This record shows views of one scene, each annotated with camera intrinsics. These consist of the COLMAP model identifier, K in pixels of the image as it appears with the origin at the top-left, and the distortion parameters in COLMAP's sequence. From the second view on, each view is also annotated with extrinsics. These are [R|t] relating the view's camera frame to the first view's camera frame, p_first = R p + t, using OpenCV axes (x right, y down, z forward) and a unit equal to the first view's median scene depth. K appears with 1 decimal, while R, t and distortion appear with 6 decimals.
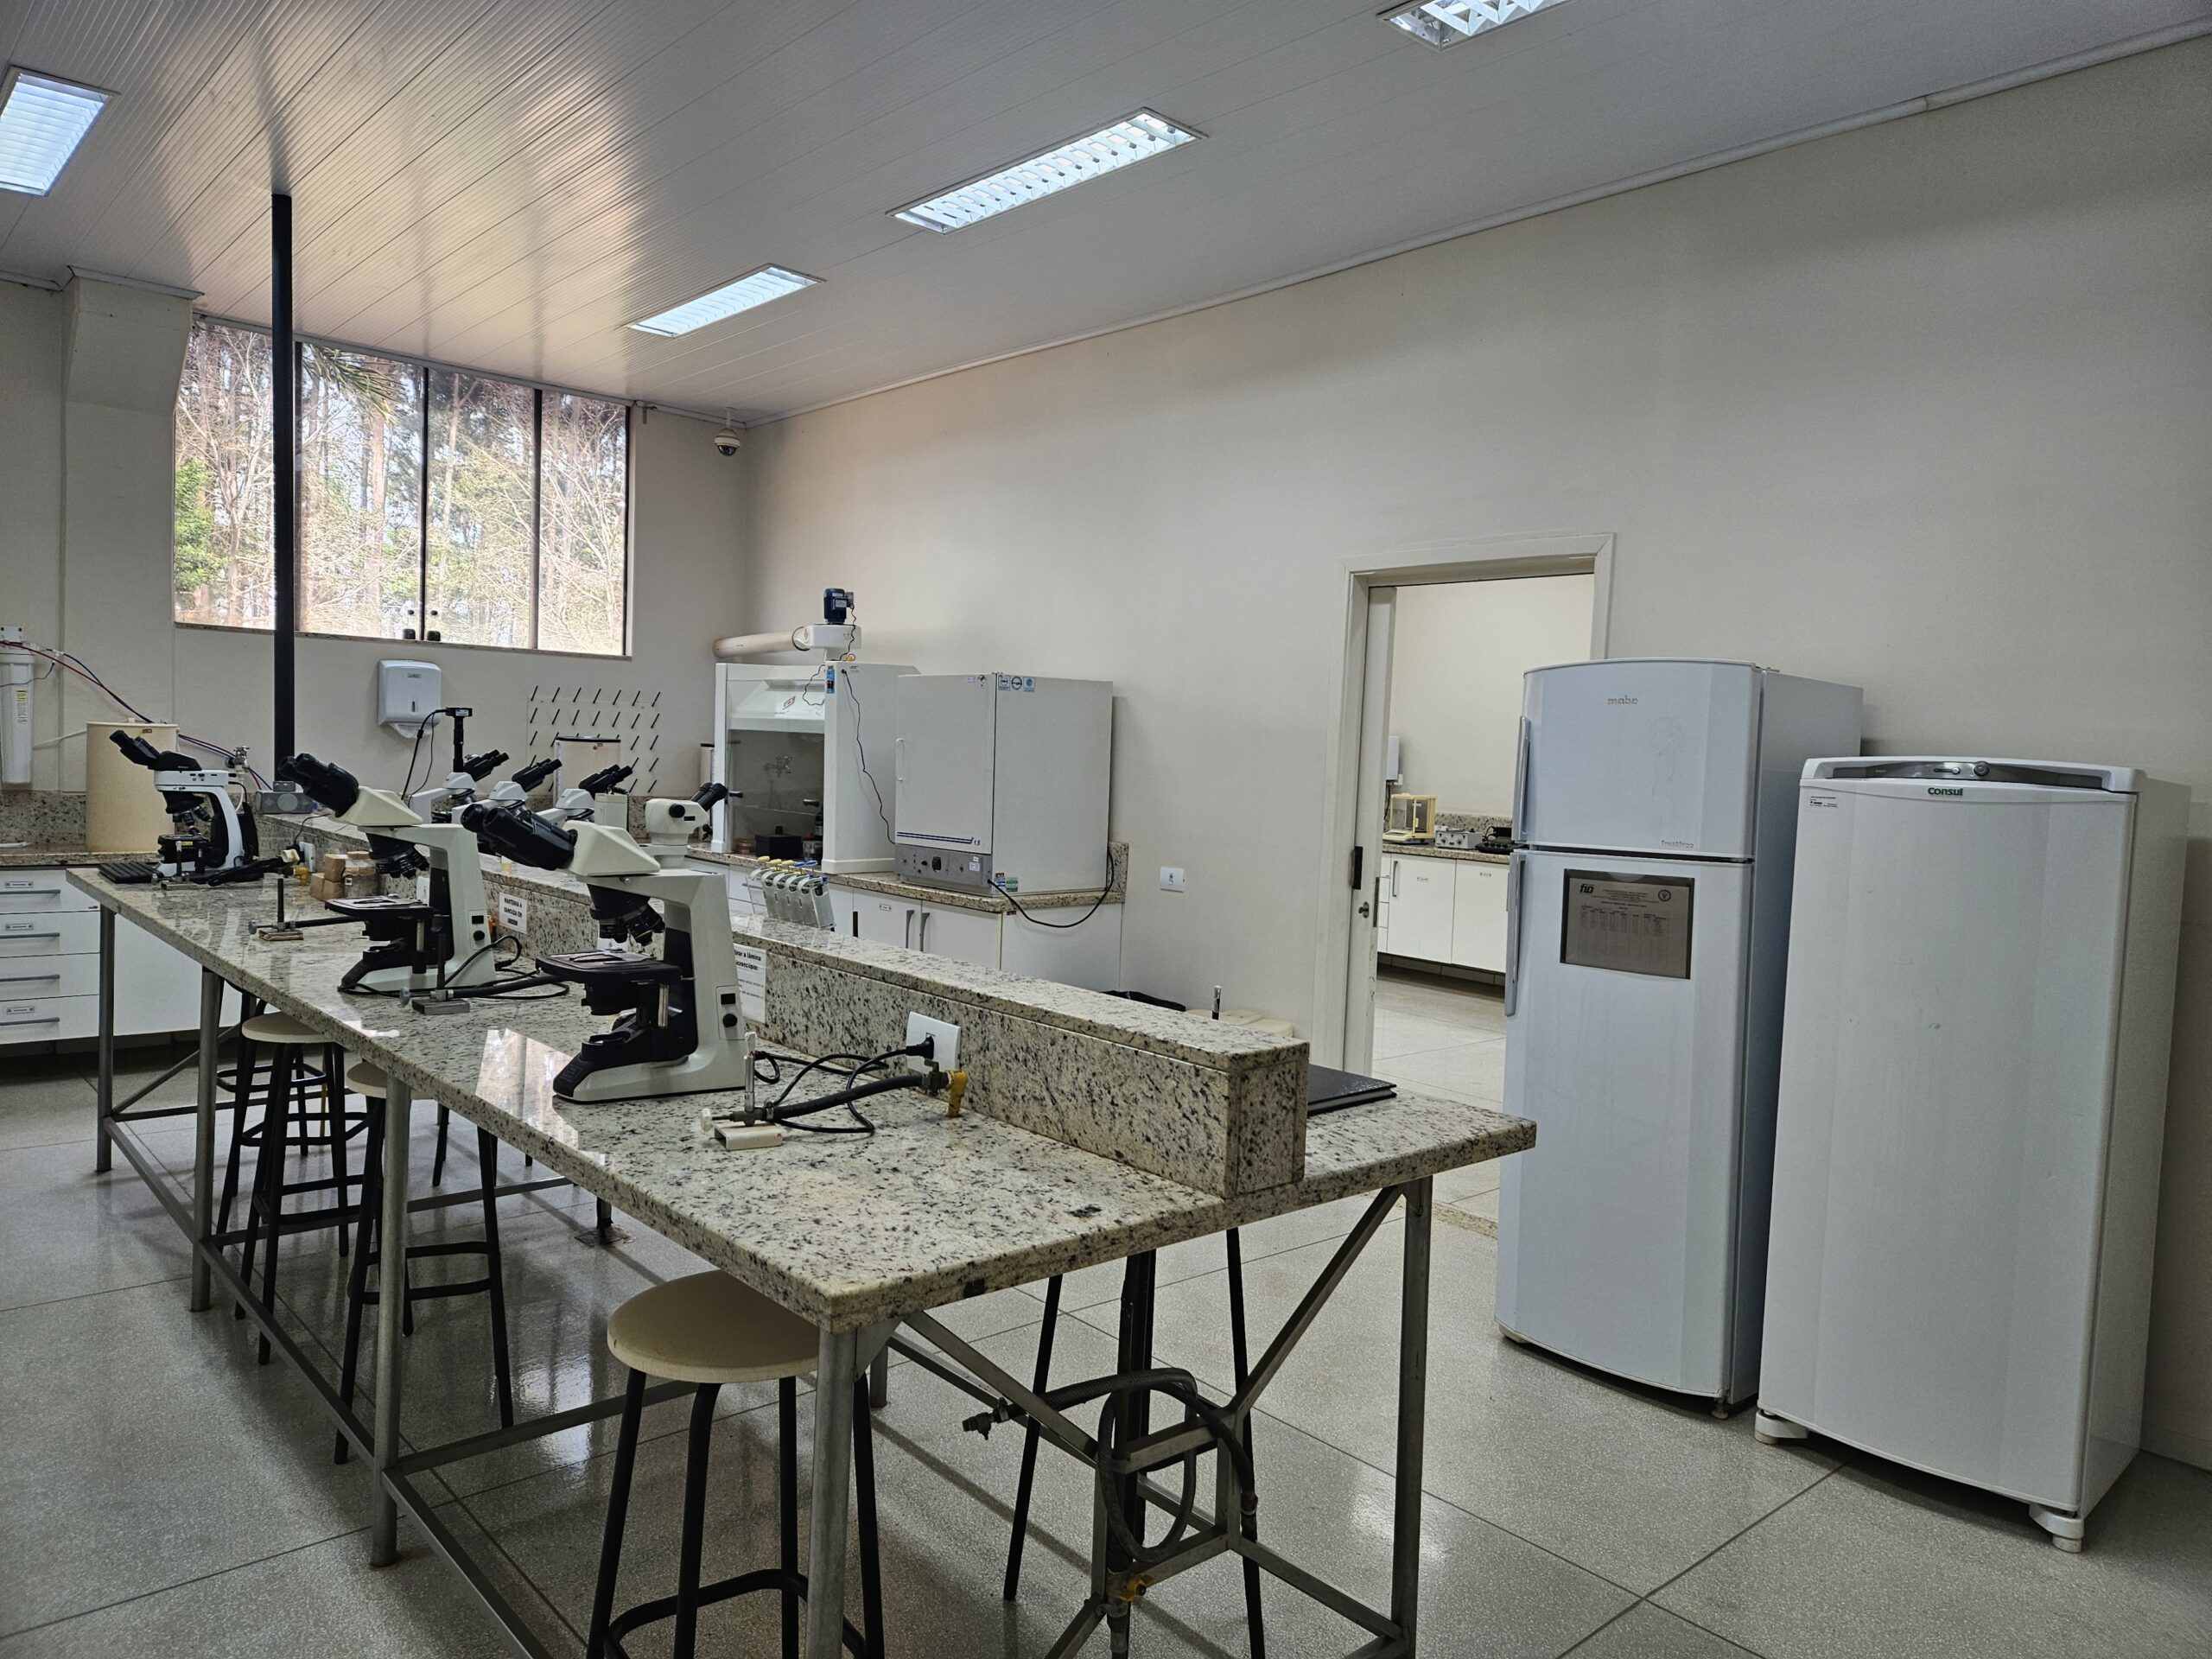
lens RADIAL K [[1474.2, 0, 1101.2], [0, 1474.2, 808.8], [0, 0, 1]] dist [0.080395, -0.101094]
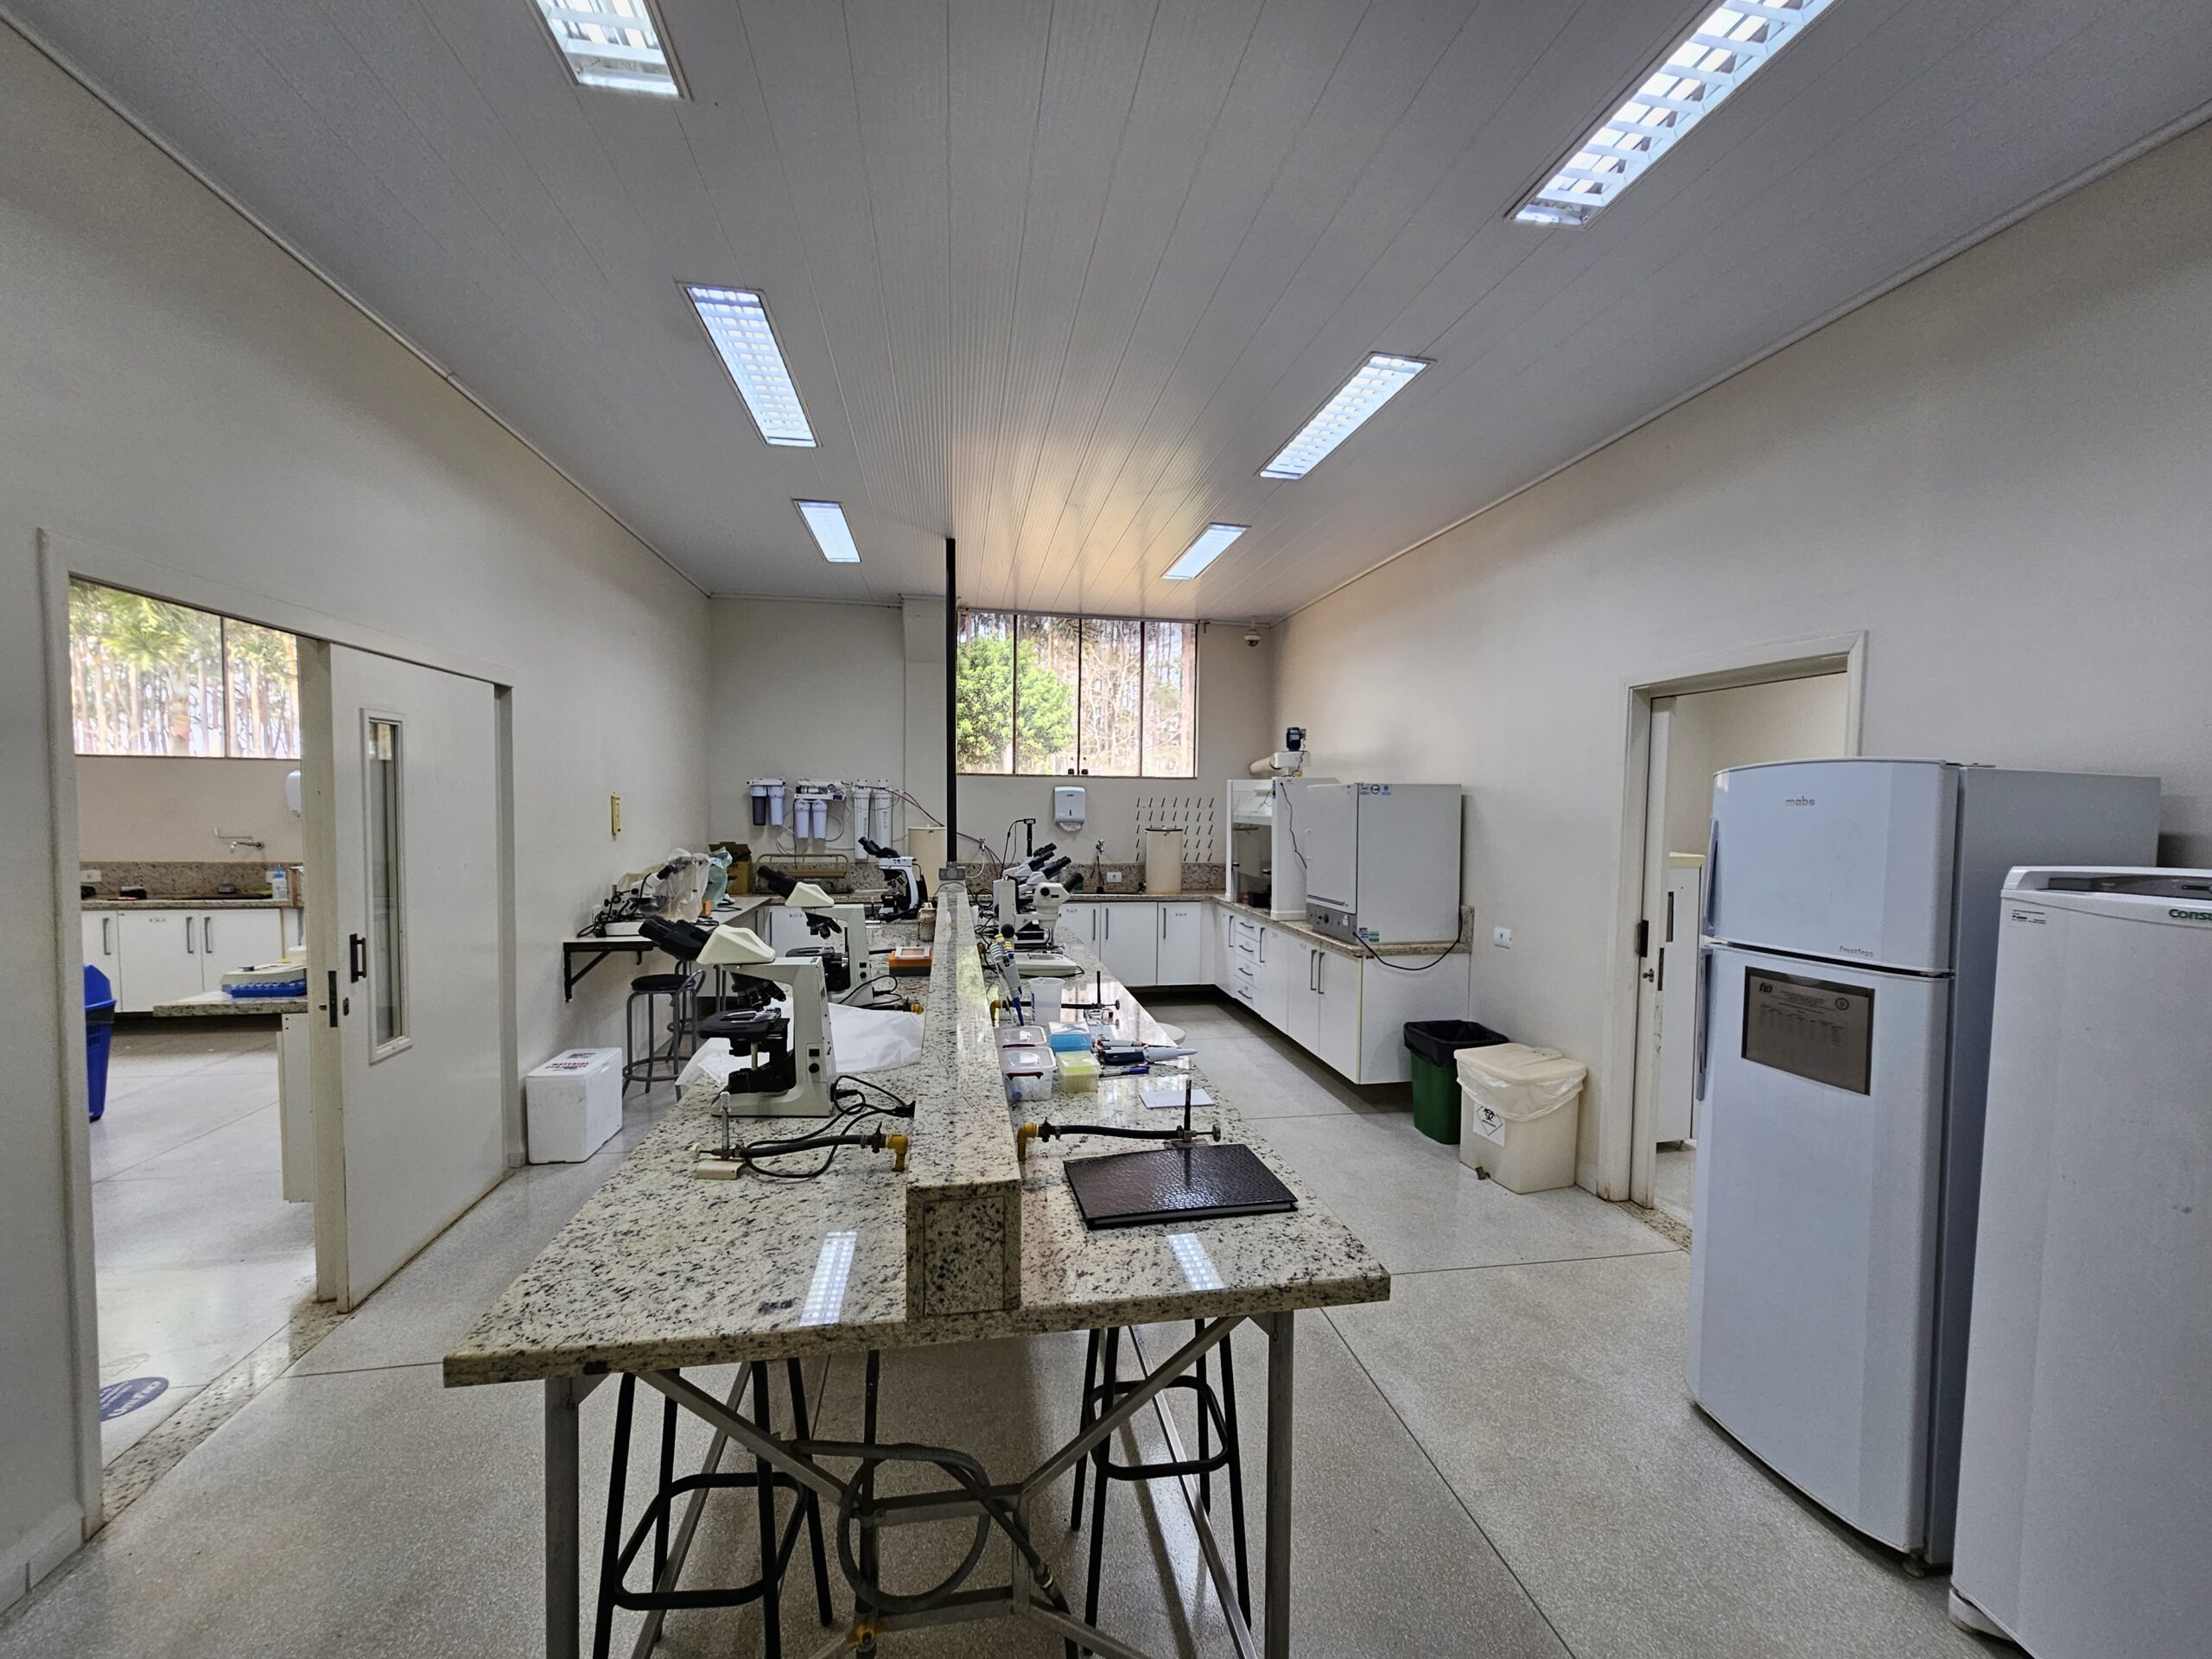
lens RADIAL K [[908.7, 0, 1114.8], [0, 908.7, 840.9], [0, 0, 1]] dist [-0.001474, -0.000313]
pose [[0.856795, -0.008892, -0.515580, 0.264109], [-0.000085, 0.999849, -0.017386, -0.035110], [0.515657, 0.014940, 0.856665, 0.238459]]
